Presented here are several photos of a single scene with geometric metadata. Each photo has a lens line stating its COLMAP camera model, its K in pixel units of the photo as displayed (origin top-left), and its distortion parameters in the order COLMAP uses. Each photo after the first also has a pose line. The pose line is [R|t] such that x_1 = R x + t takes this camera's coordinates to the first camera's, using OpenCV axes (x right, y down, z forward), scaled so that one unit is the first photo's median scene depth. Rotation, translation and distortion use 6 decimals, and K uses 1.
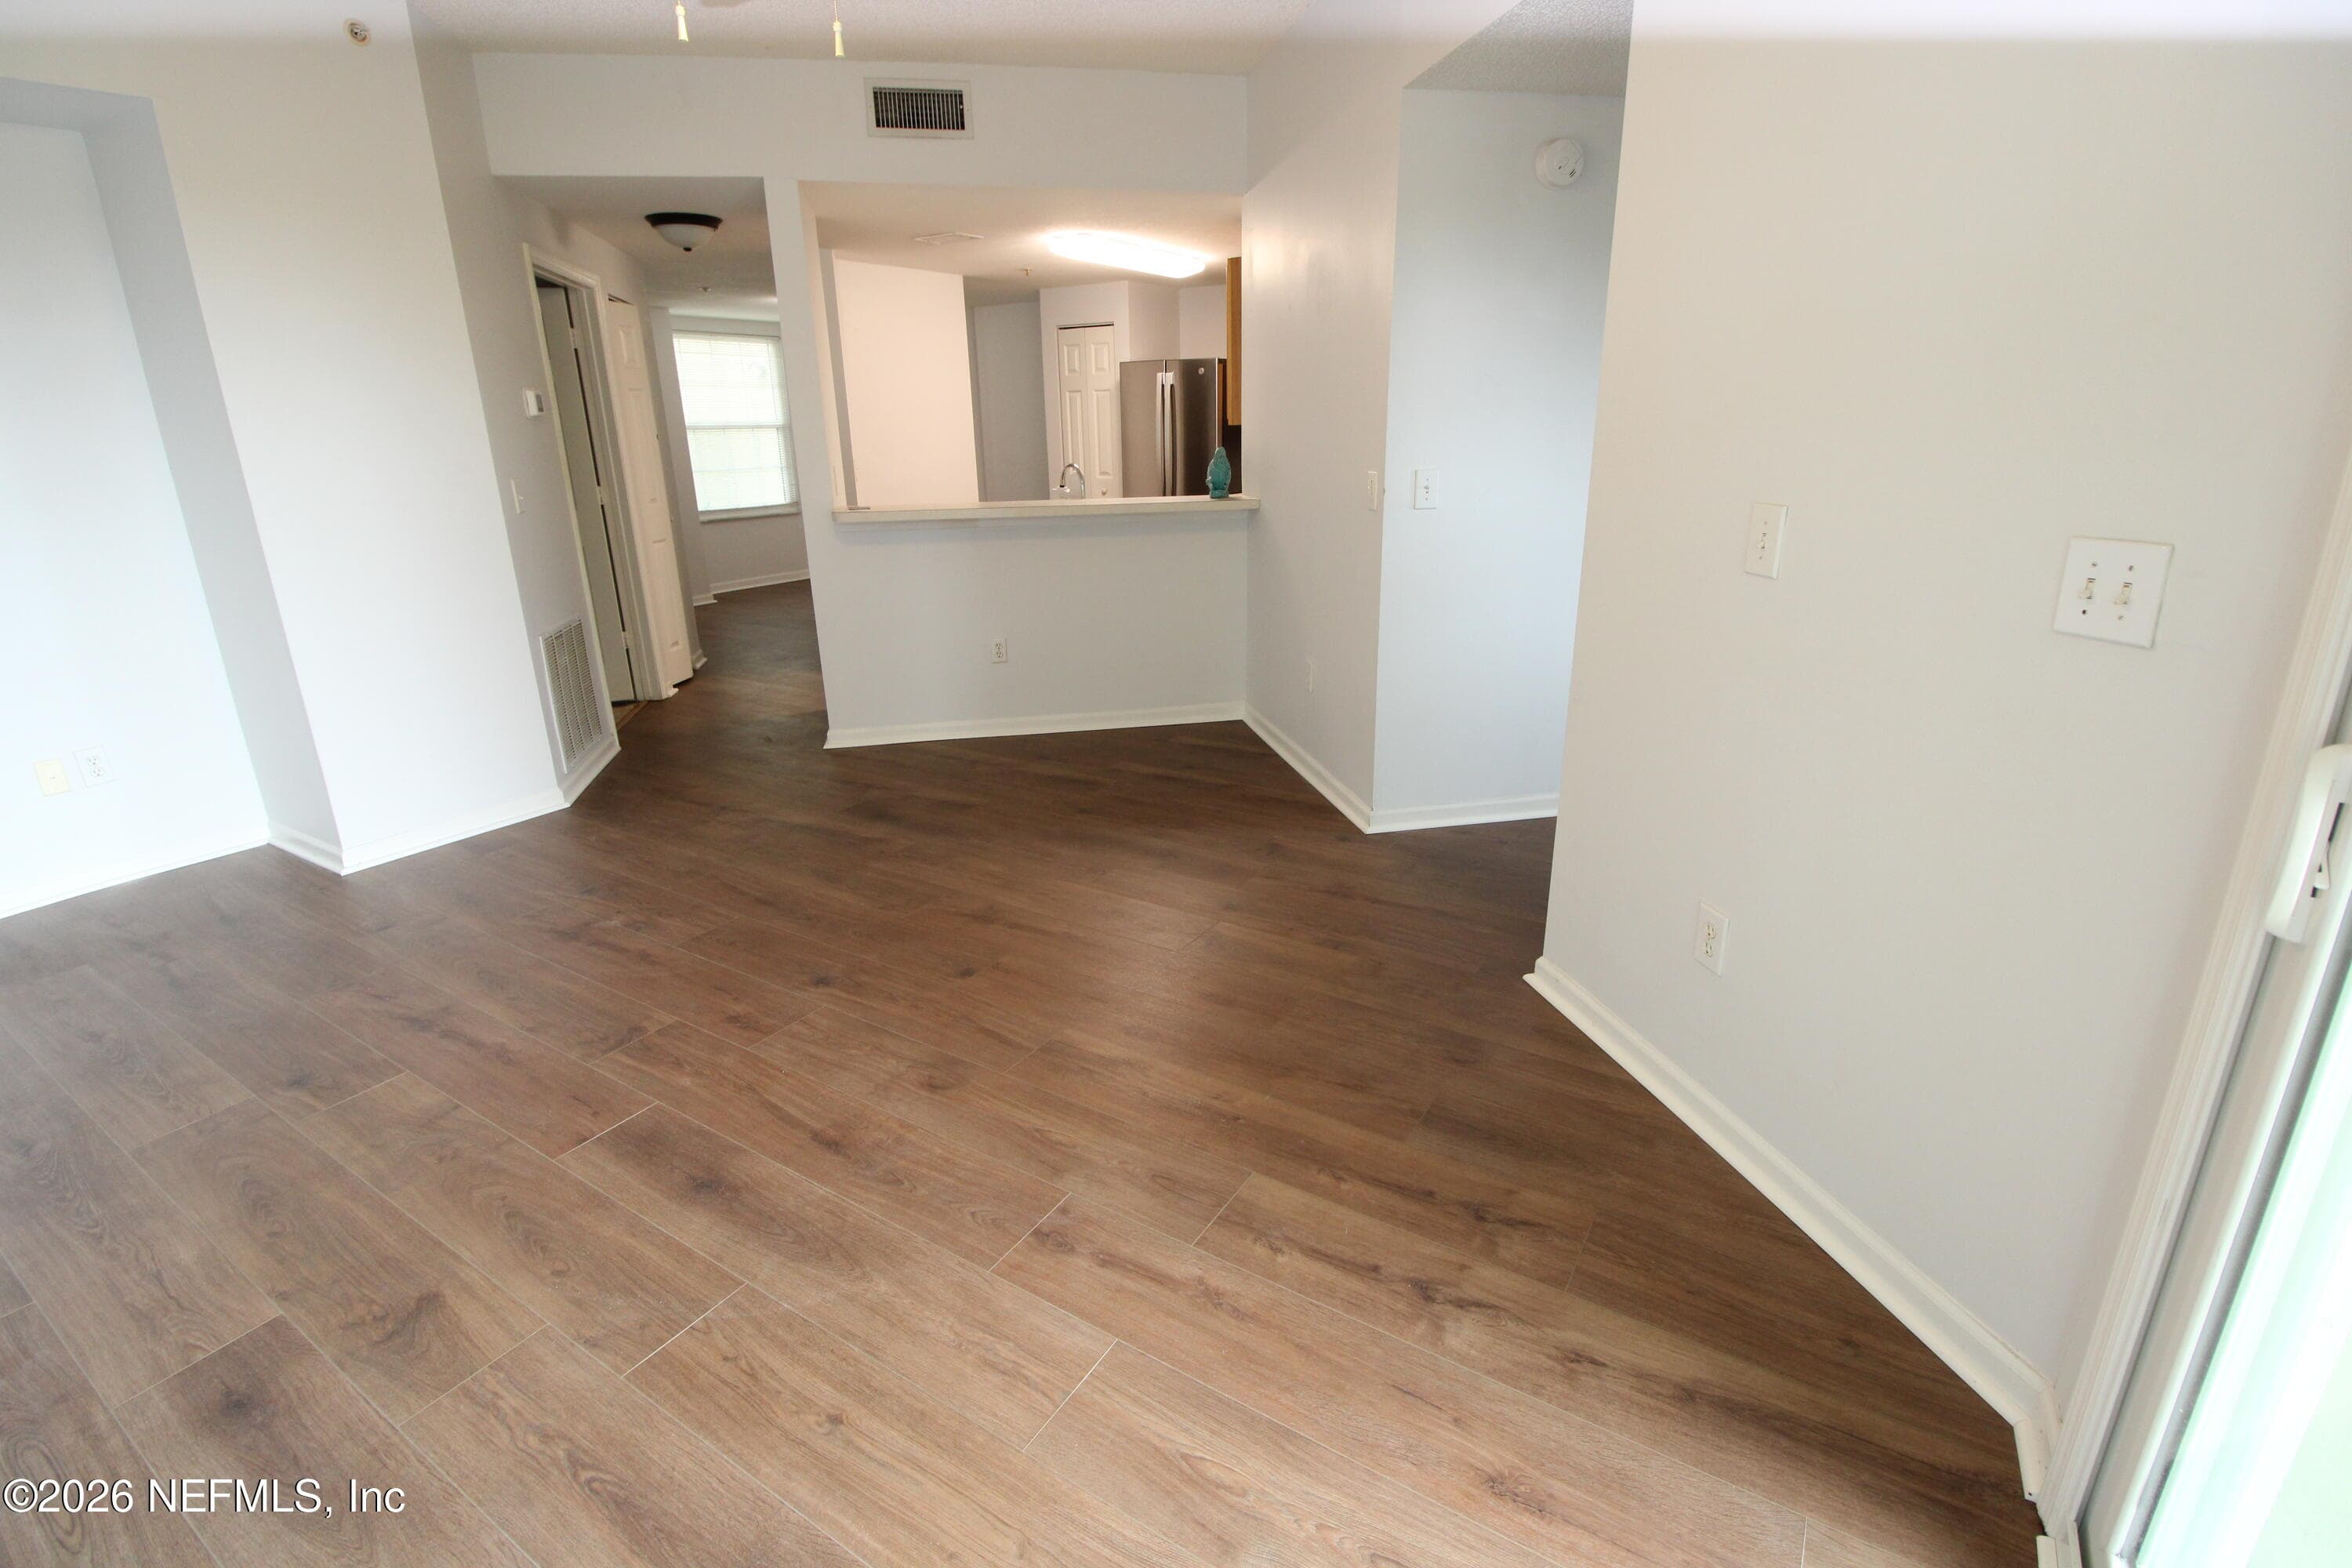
lens RADIAL K [[1089.5, 0, 1168.3], [0, 1089.5, 771.3], [0, 0, 1]] dist [0.004919, -0.018085]
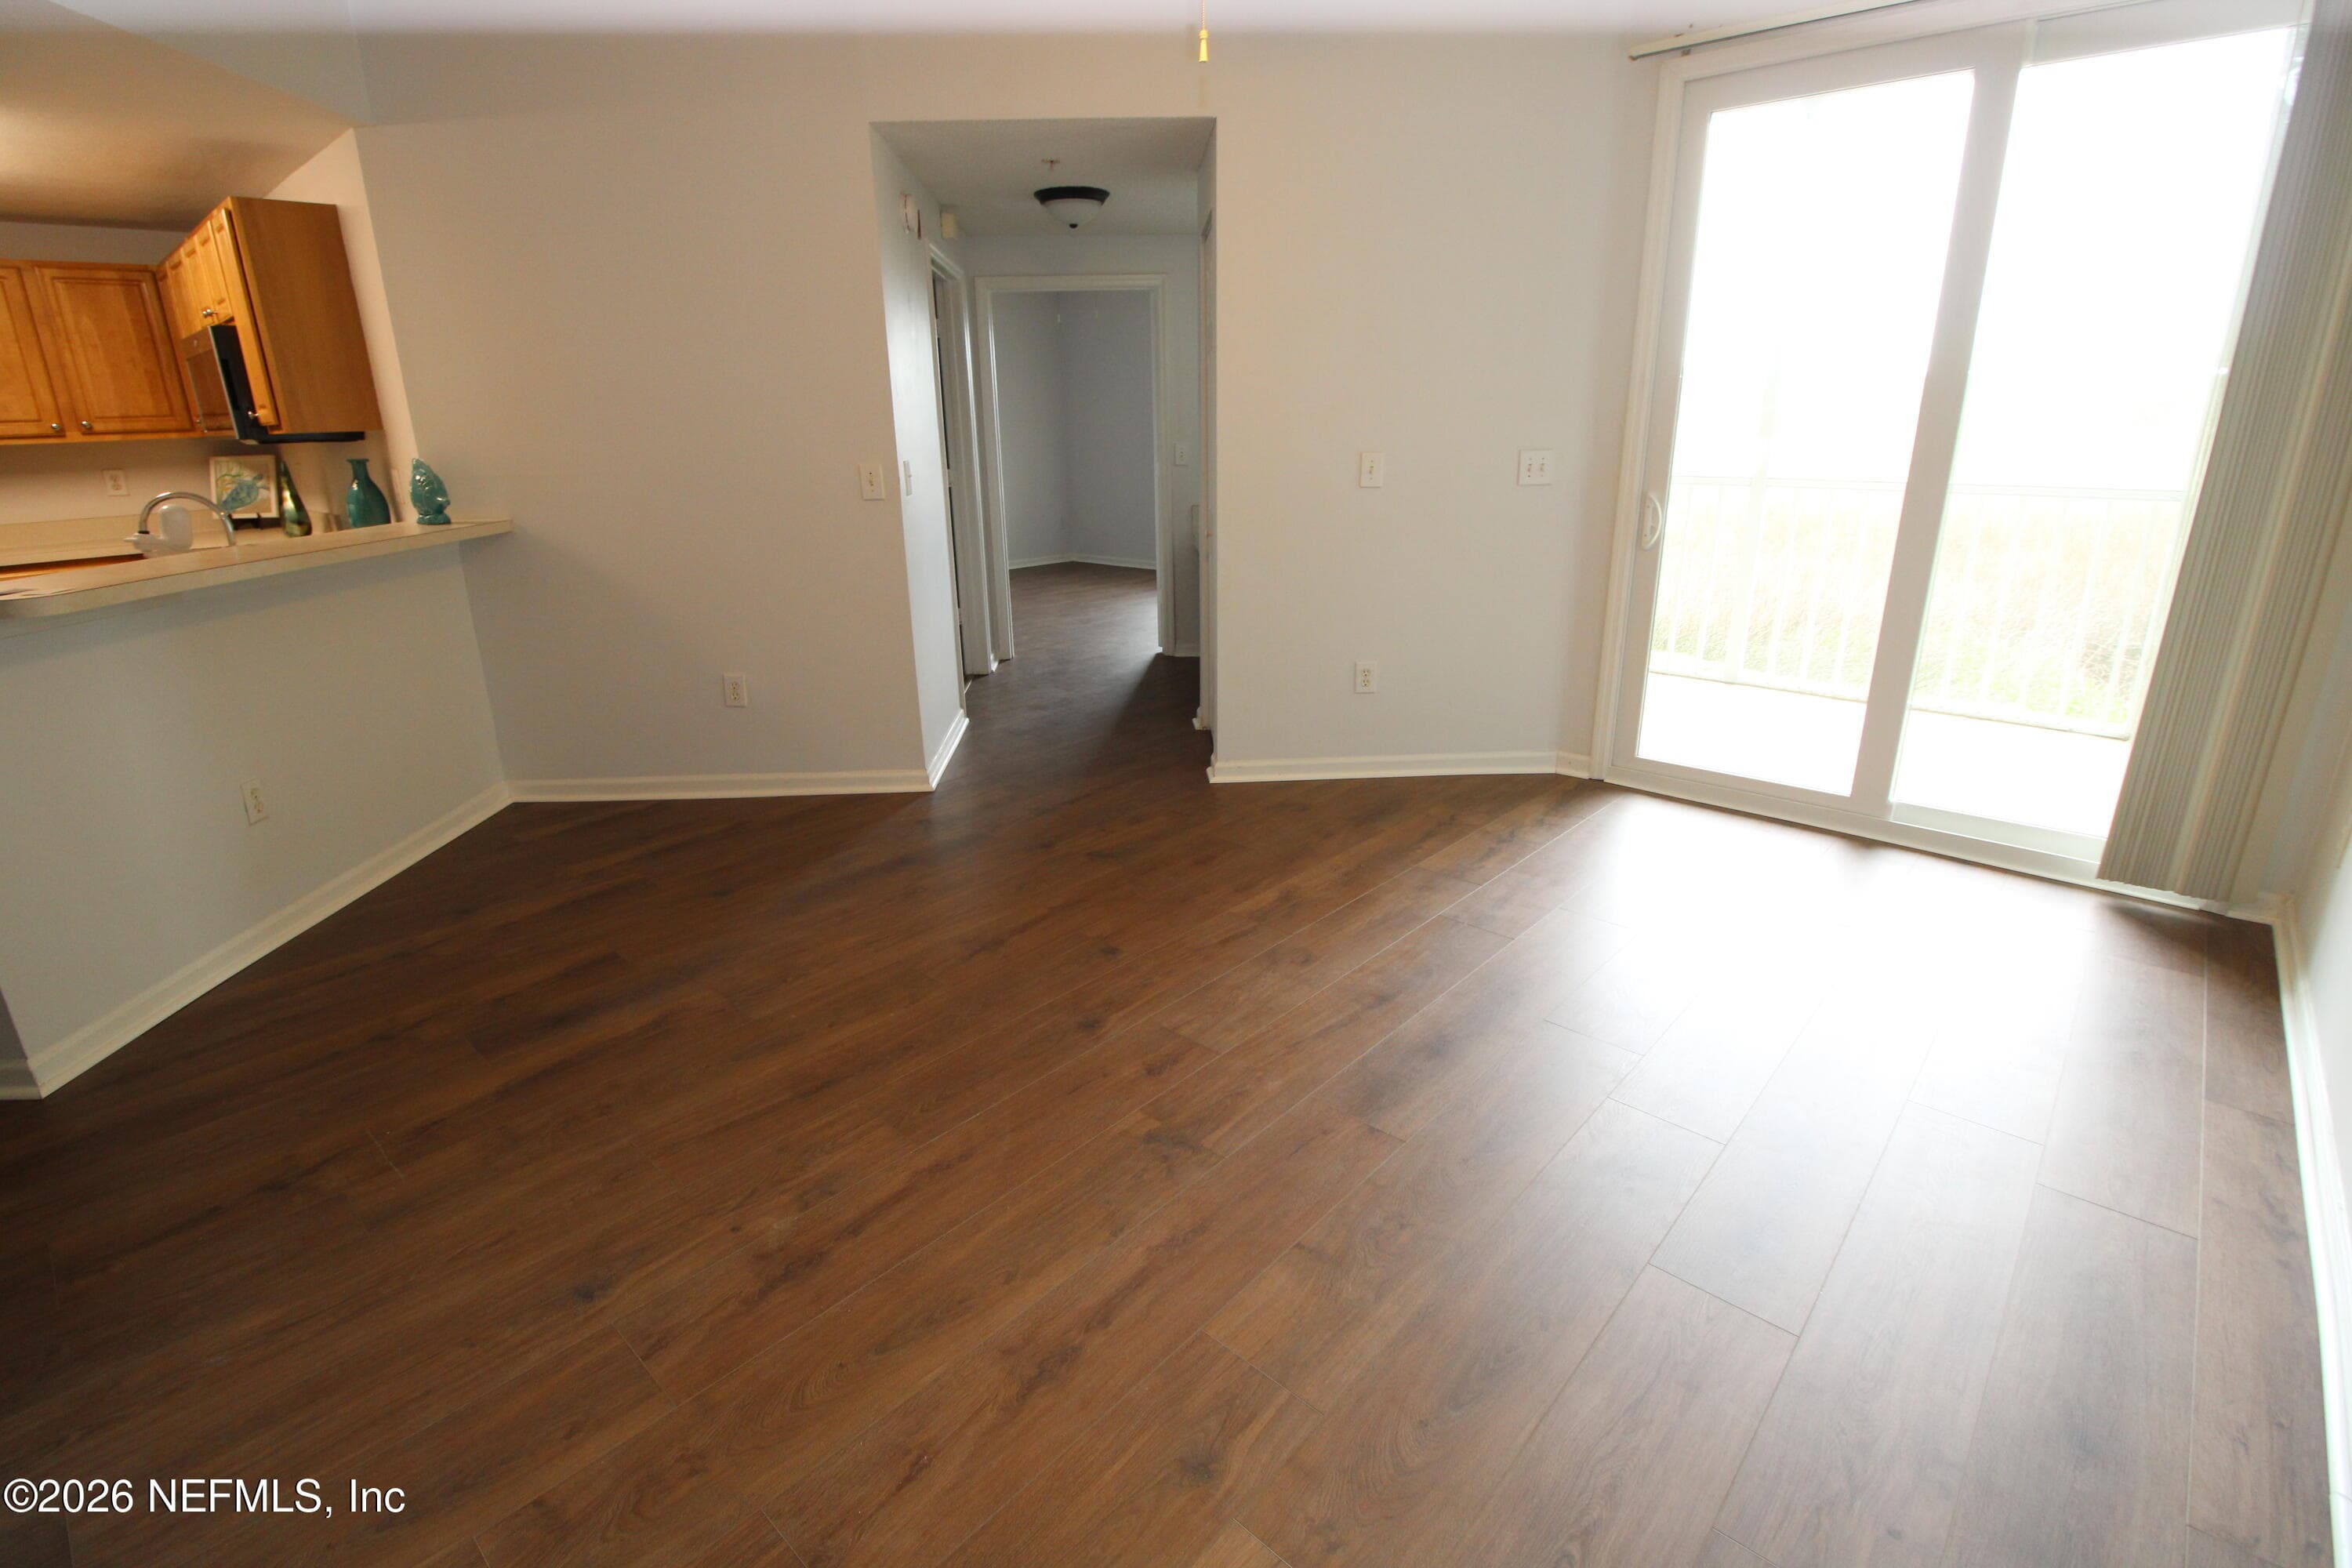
lens RADIAL K [[1089.5, 0, 1168.3], [0, 1089.5, 771.3], [0, 0, 1]] dist [0.004919, -0.018085]
pose [[0.172783, -0.286843, 0.942267, -1.125210], [0.313096, 0.923030, 0.223575, -0.184635], [-0.933872, 0.256390, 0.249293, 0.686199]]
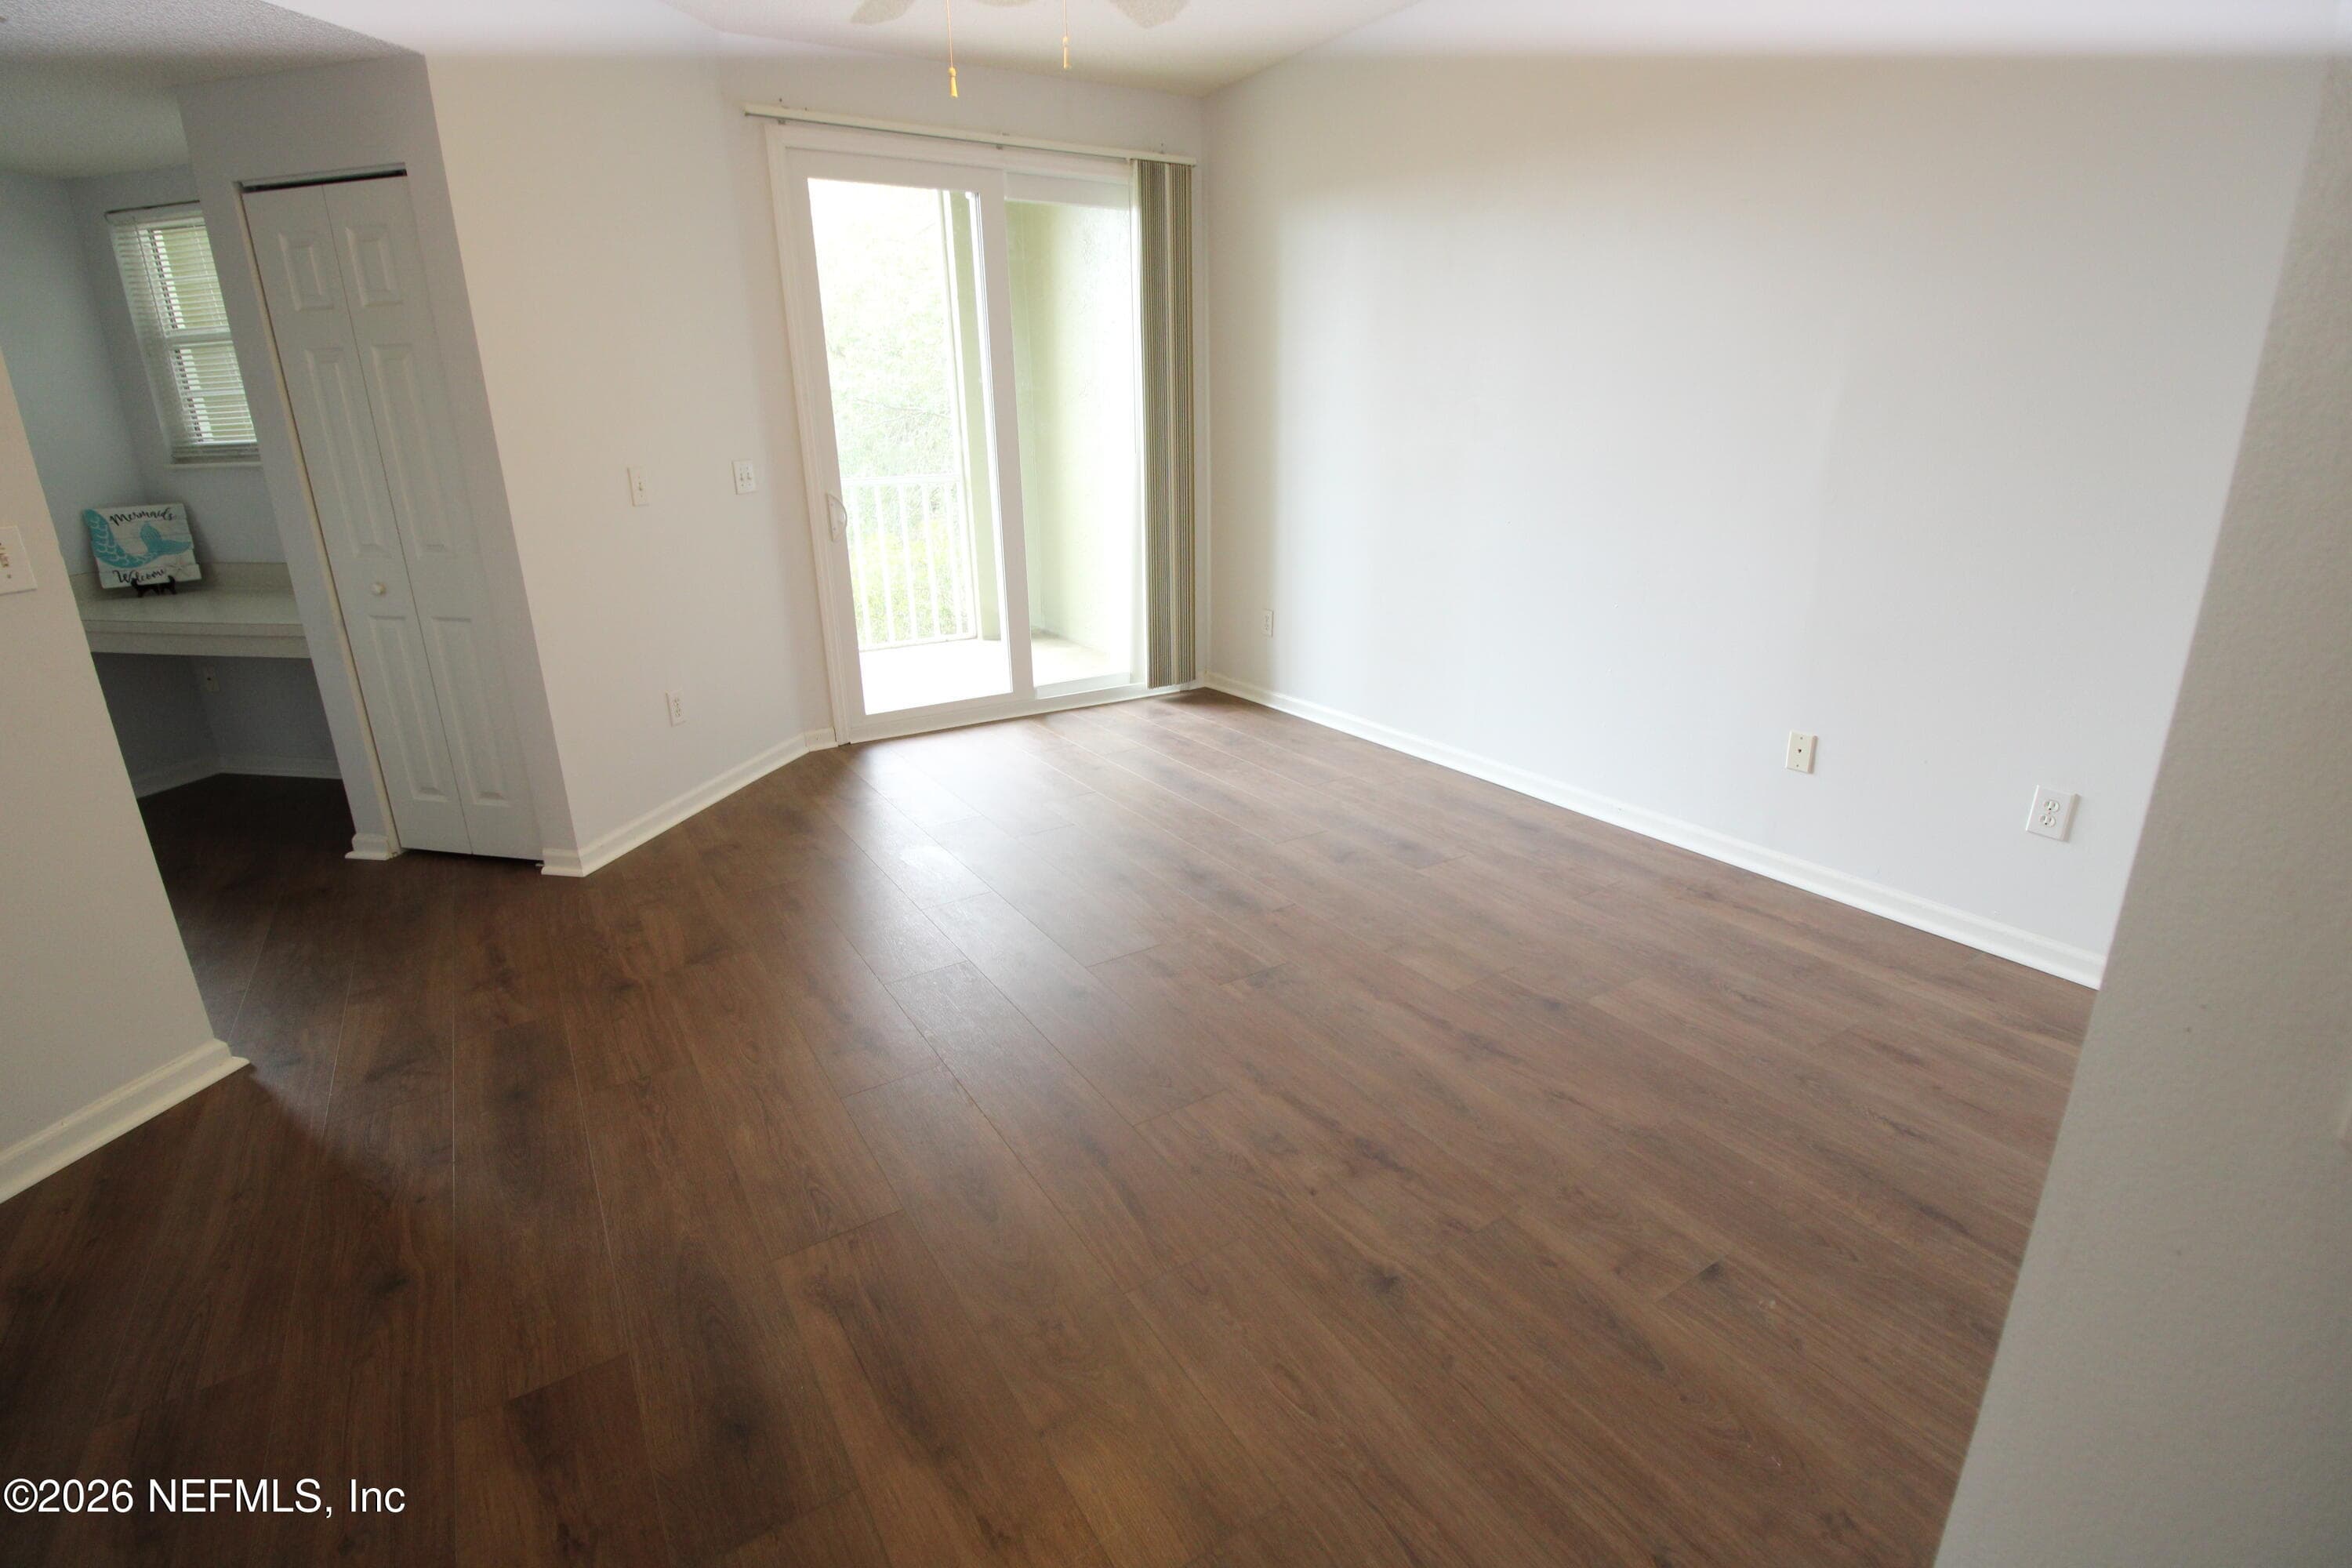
lens RADIAL K [[1091.4, 0, 1172.4], [0, 1091.4, 768.3], [0, 0, 1]] dist [0.001225, -0.016182]
pose [[-0.905999, -0.096852, 0.412050, -0.787668], [0.161813, 0.820281, 0.548594, -0.488060], [-0.391129, 0.563700, -0.727502, 1.597297]]
